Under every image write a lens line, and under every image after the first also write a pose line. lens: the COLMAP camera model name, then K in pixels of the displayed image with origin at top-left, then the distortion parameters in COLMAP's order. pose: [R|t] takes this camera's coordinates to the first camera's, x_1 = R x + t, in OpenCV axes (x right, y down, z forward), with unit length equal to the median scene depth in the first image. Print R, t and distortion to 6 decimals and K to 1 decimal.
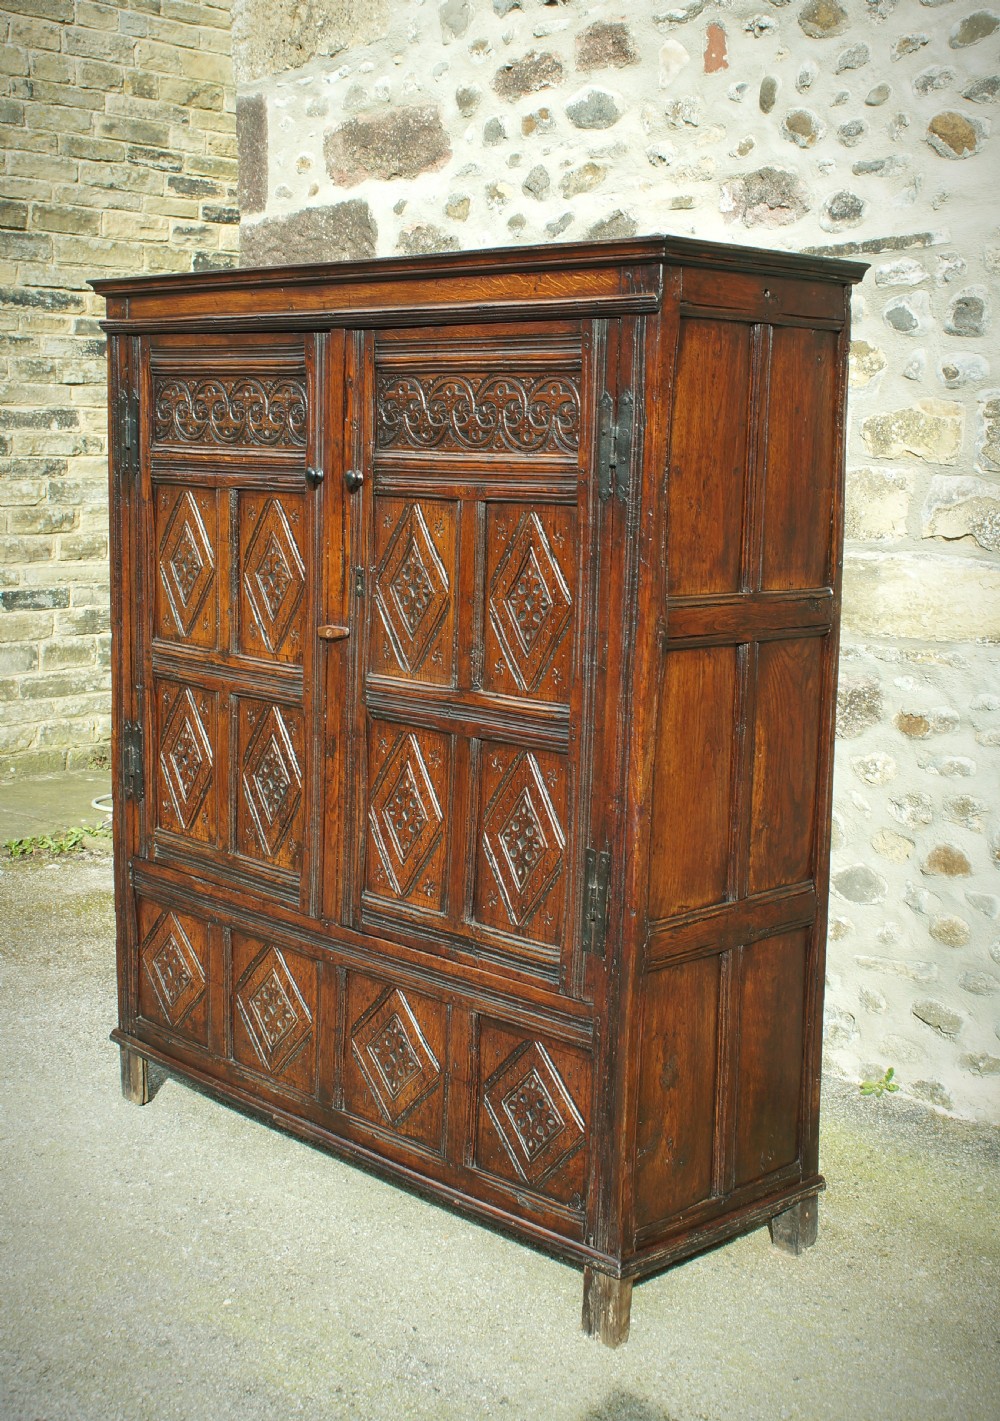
lens RADIAL K [[1839.5, 0, 500.4], [0, 1839.5, 670.0], [0, 0, 1]] dist [-0.090697, 0.097571]
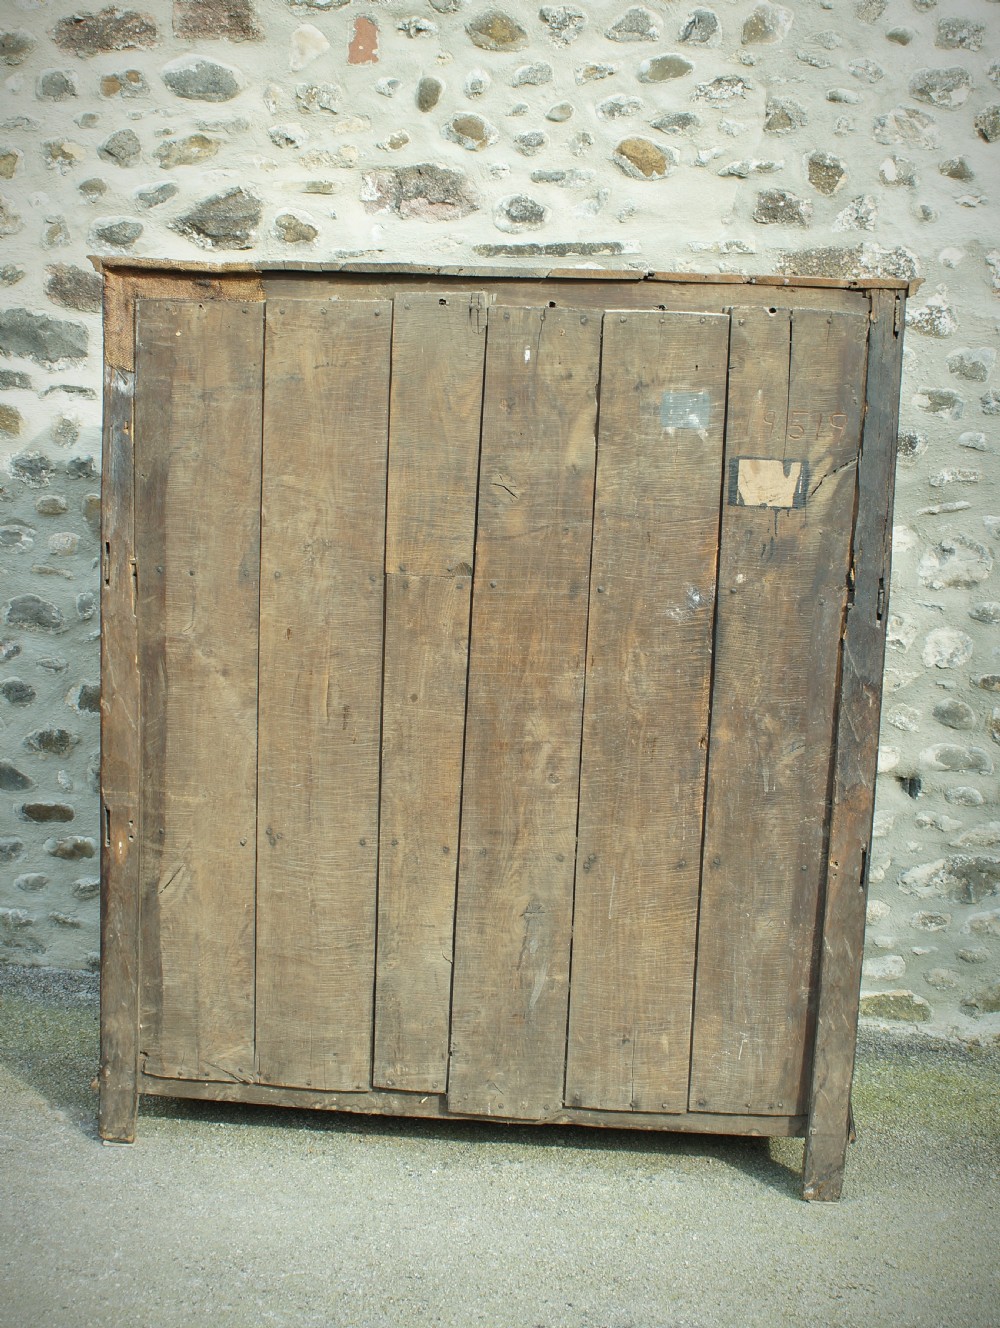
lens RADIAL K [[1828.4, 0, 499.9], [0, 1828.4, 642.8], [0, 0, 1]] dist [-0.093974, 0.097643]
pose [[0.753918, -0.076937, 0.652449, -0.617229], [0.064729, 0.996986, 0.042769, -0.049652], [-0.653773, 0.009988, 0.756625, 0.214652]]
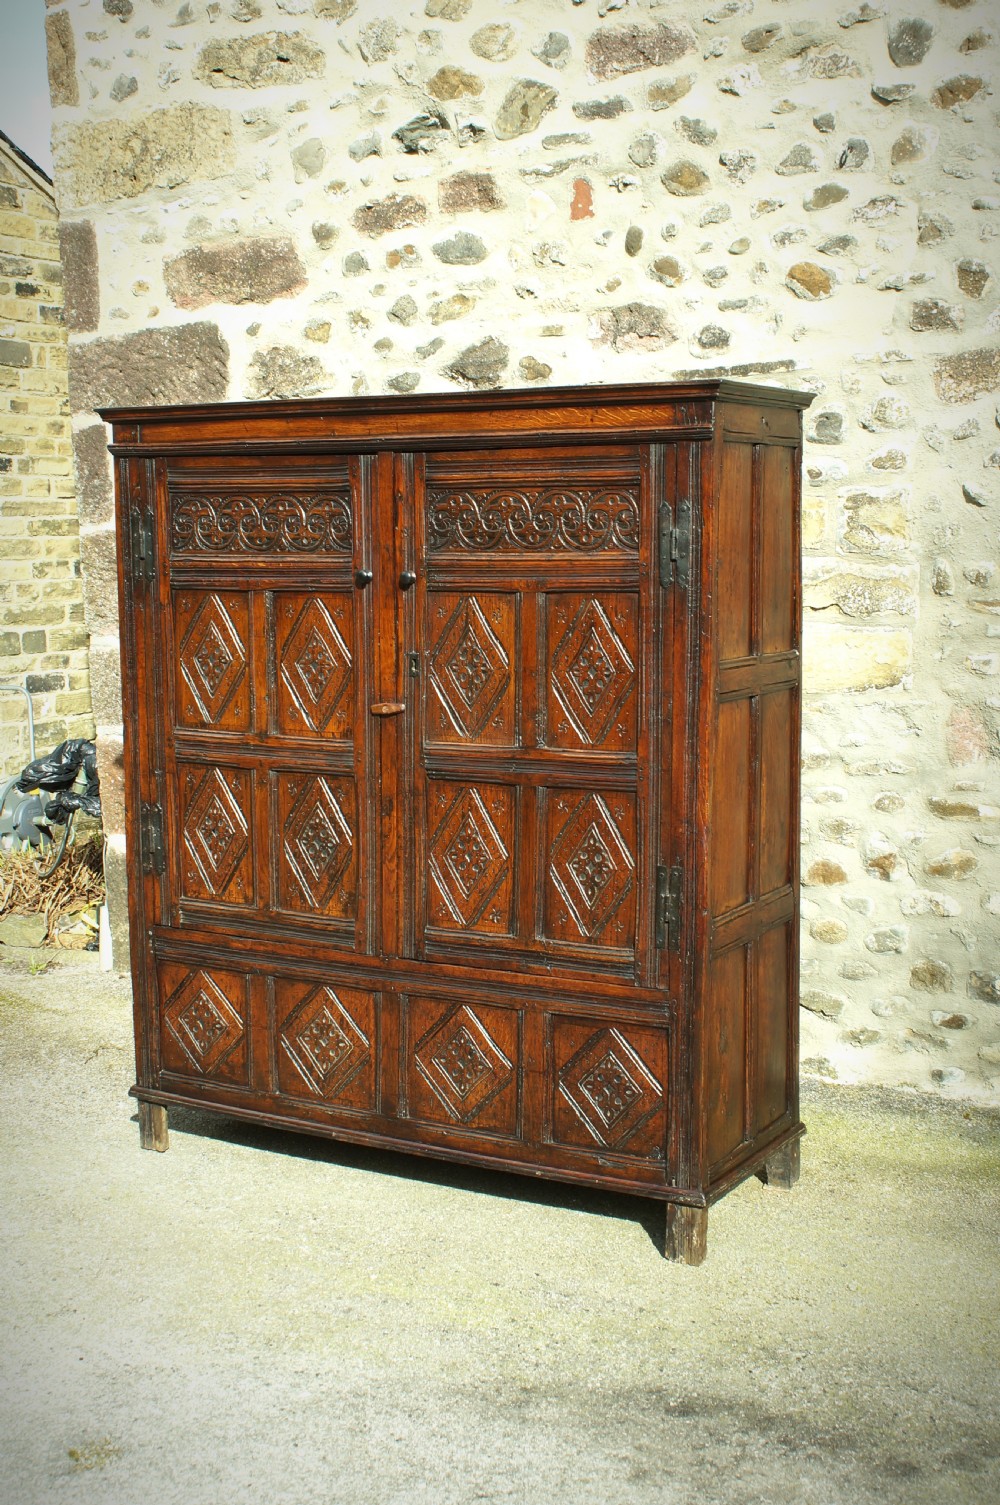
lens RADIAL K [[1920.8, 0, 500.0], [0, 1920.8, 752.5], [0, 0, 1]] dist [-0.086876, 0.080917]
pose [[0.962110, -0.061683, 0.265594, -0.334636], [0.063445, 0.997983, 0.001949, 0.009128], [-0.265179, 0.014975, 0.964083, -0.195255]]
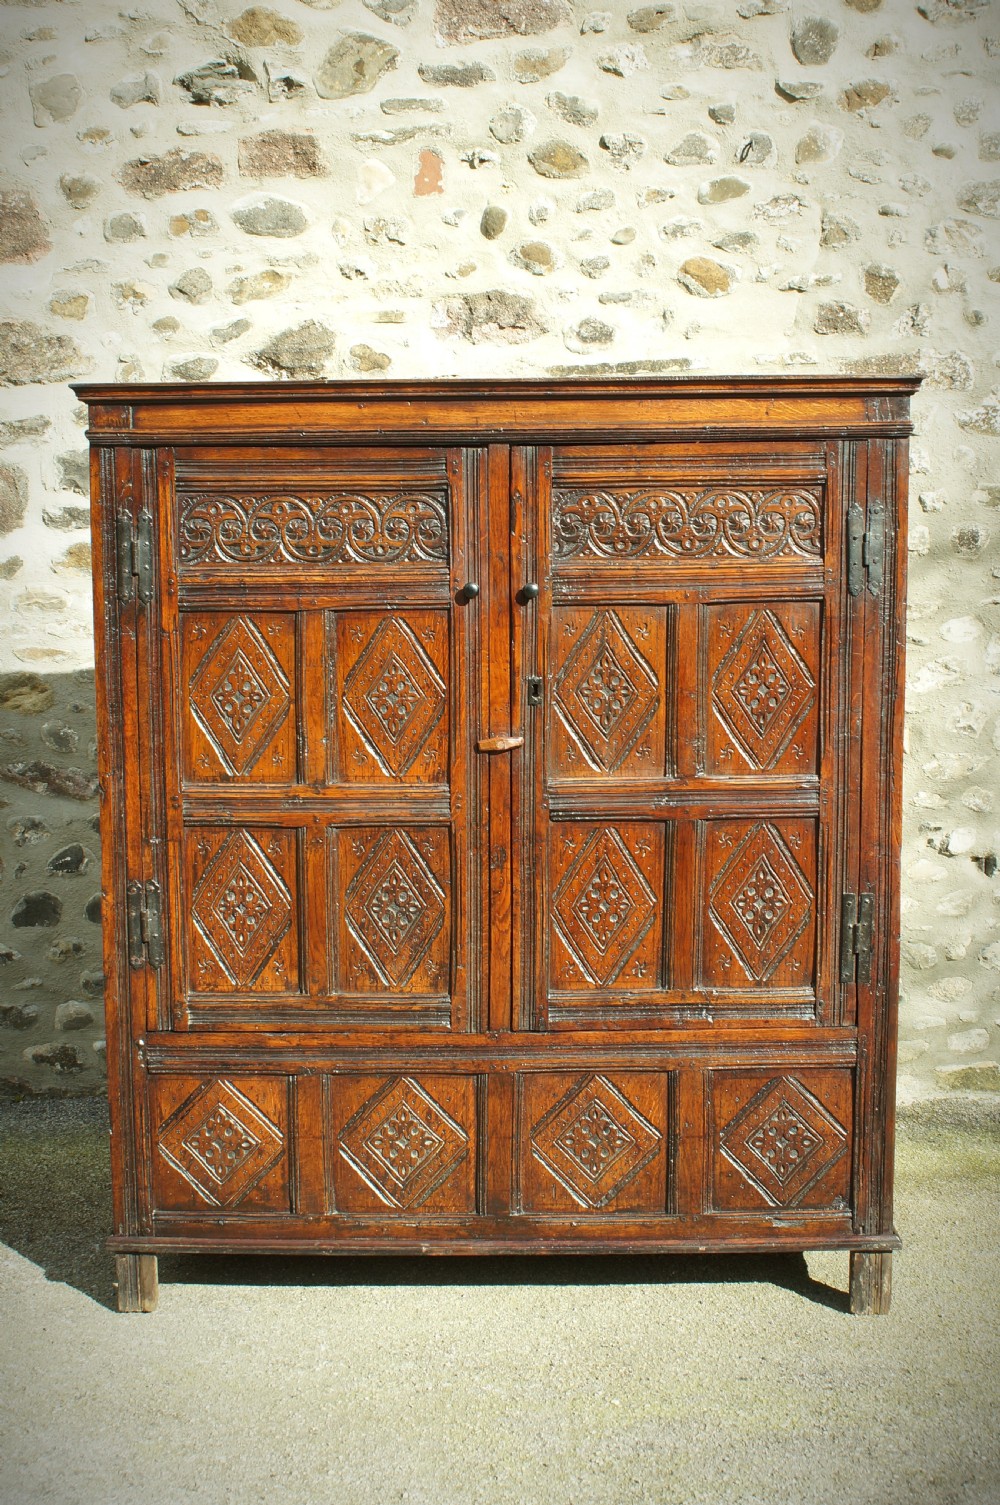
lens RADIAL K [[1920.8, 0, 500.0], [0, 1920.8, 752.5], [0, 0, 1]] dist [-0.086876, 0.080917]
pose [[0.709257, -0.111885, 0.696014, -0.790147], [0.118117, 0.992228, 0.039138, -0.054702], [-0.694984, 0.054452, 0.716961, 0.232629]]
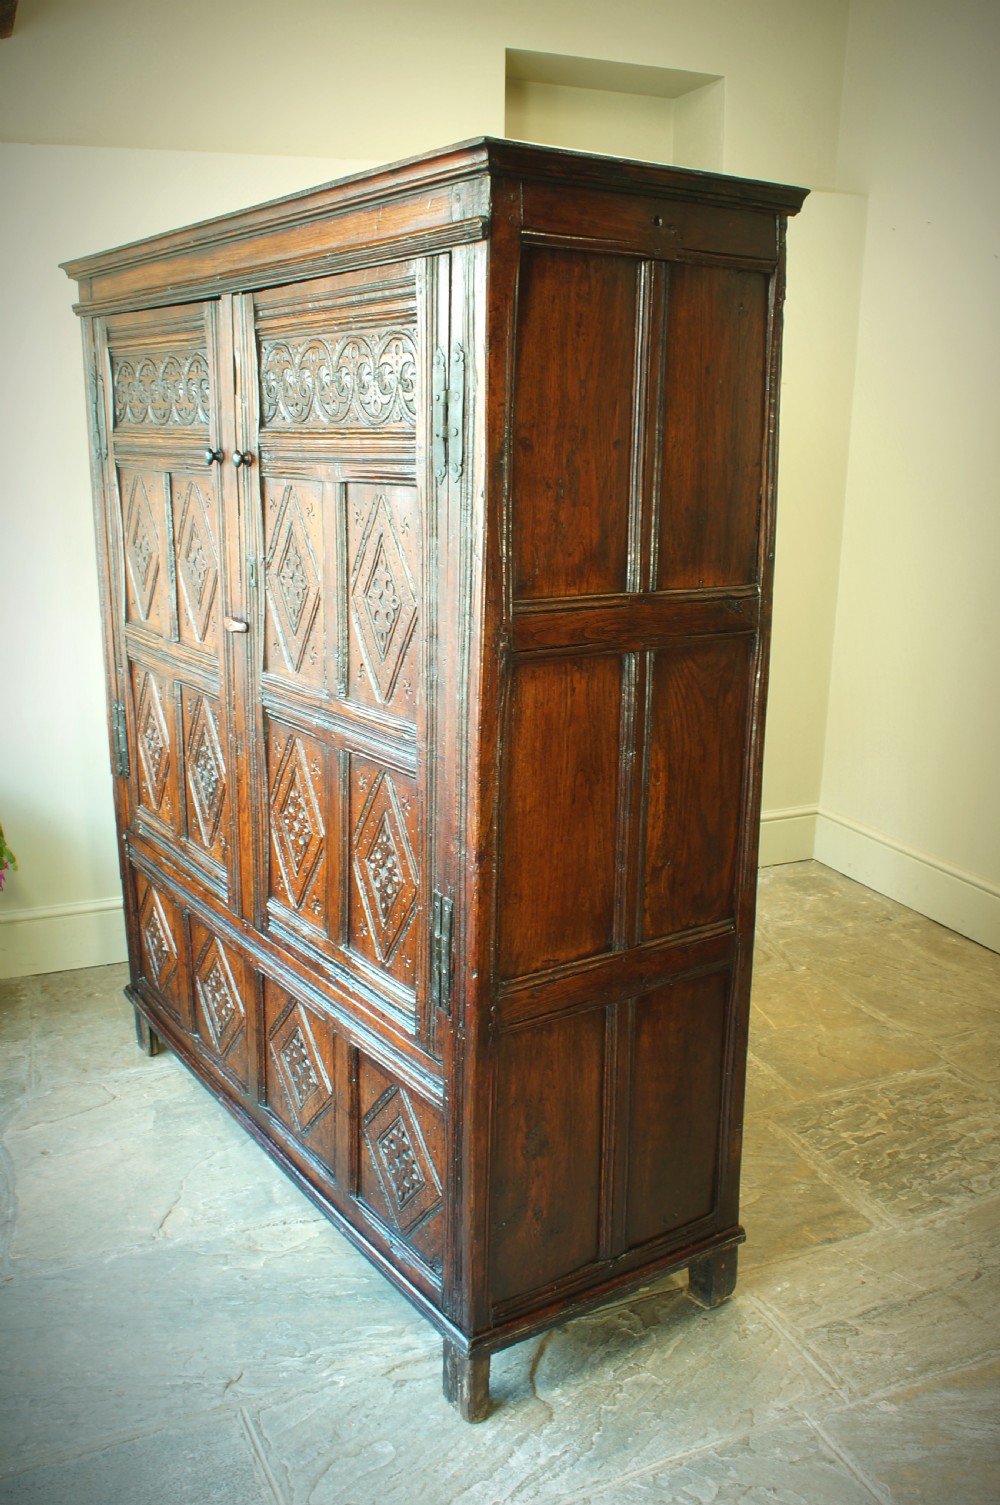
lens RADIAL K [[1337.5, 0, 519.3], [0, 1337.5, 752.6], [0, 0, 1]] dist [-0.104805, 0.004970]
pose [[0.986717, 0.029285, -0.159788, 0.155058], [-0.011566, 0.993785, 0.110711, -0.031282], [0.162037, -0.107392, 0.980923, 0.335553]]
